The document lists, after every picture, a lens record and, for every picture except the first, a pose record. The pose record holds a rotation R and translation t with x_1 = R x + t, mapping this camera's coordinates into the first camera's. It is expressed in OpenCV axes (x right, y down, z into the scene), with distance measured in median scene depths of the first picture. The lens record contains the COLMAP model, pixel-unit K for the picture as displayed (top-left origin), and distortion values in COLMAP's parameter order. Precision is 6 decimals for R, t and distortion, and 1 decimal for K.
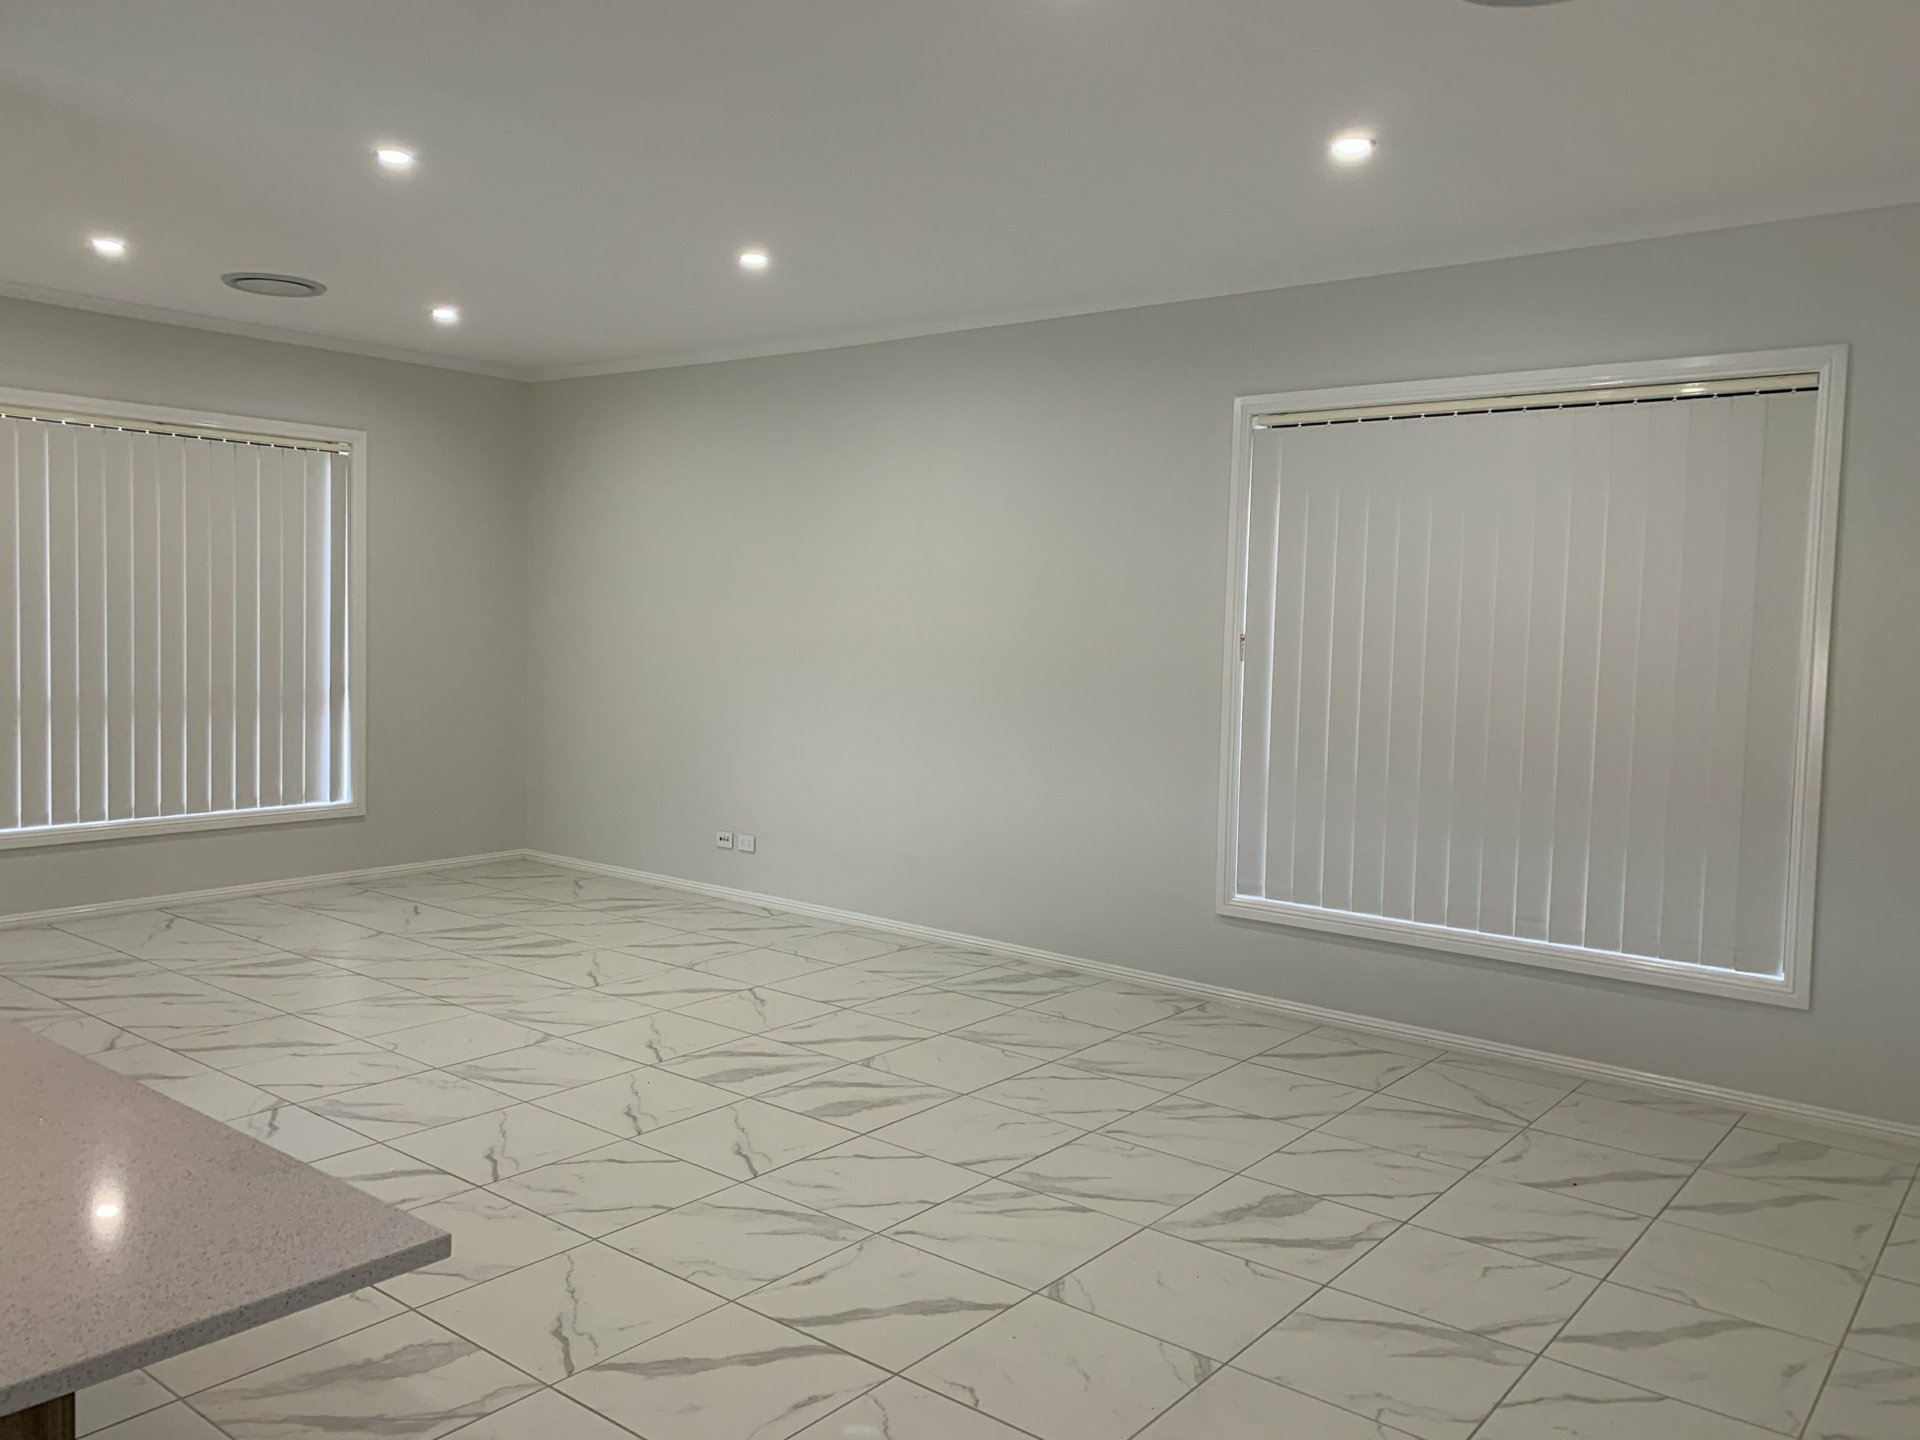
lens RADIAL K [[1476.5, 0, 960.0], [0, 1476.5, 720.0], [0, 0, 1]] dist [-0.005933, -0.003190]
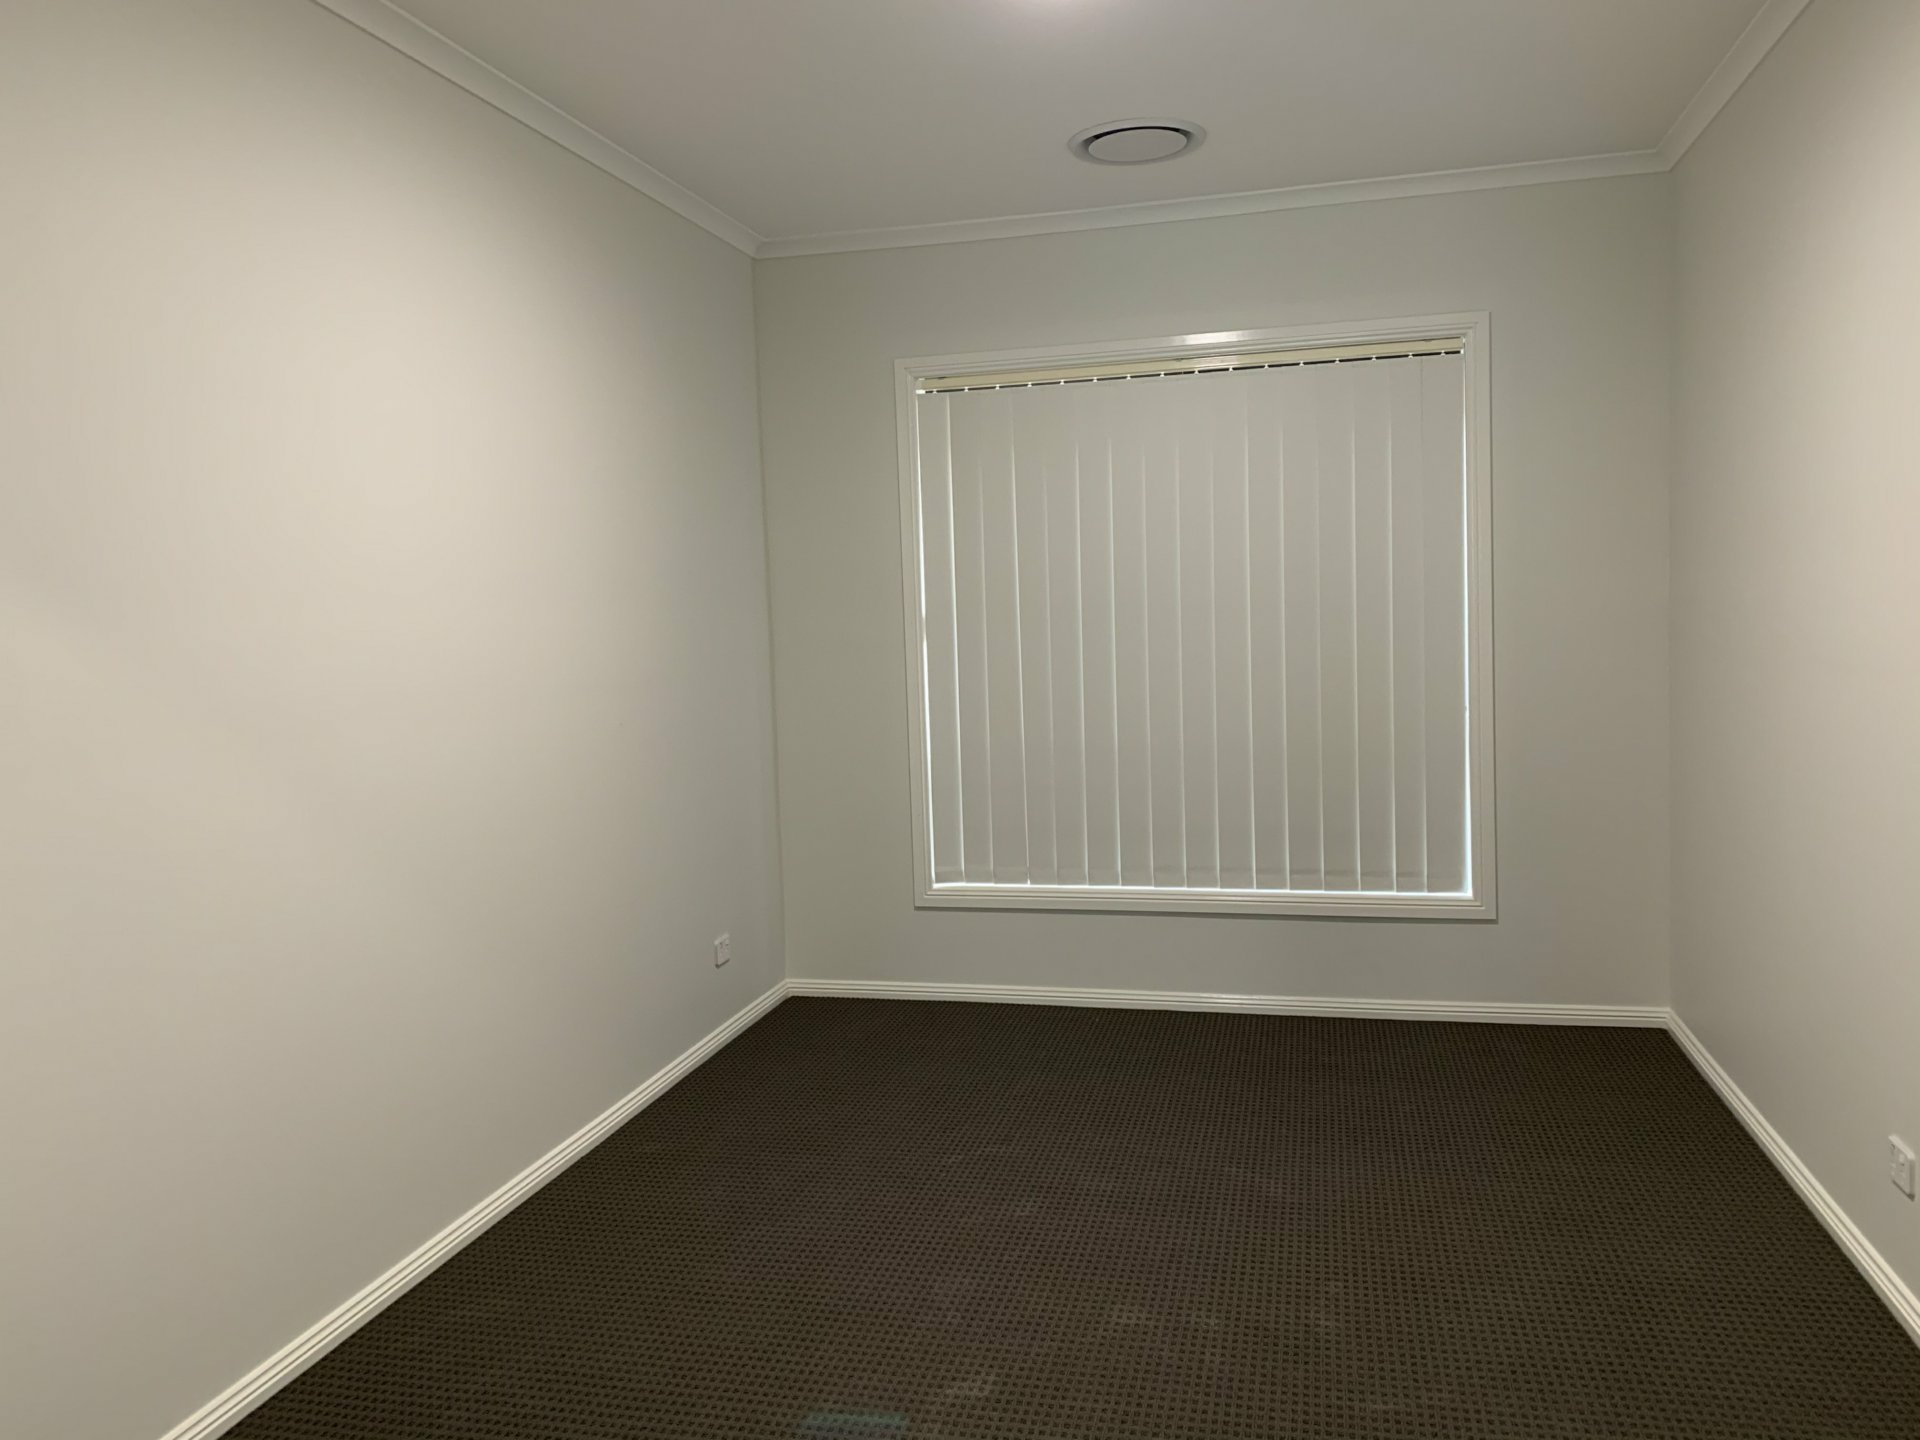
lens RADIAL K [[1447.6, 0, 960.0], [0, 1447.6, 720.0], [0, 0, 1]] dist [0.002266, 0.000132]
pose [[0.911692, -0.087809, 0.401382, -0.204152], [0.082708, 0.996121, 0.030055, -0.016606], [-0.402464, 0.005797, 0.915418, 0.168378]]
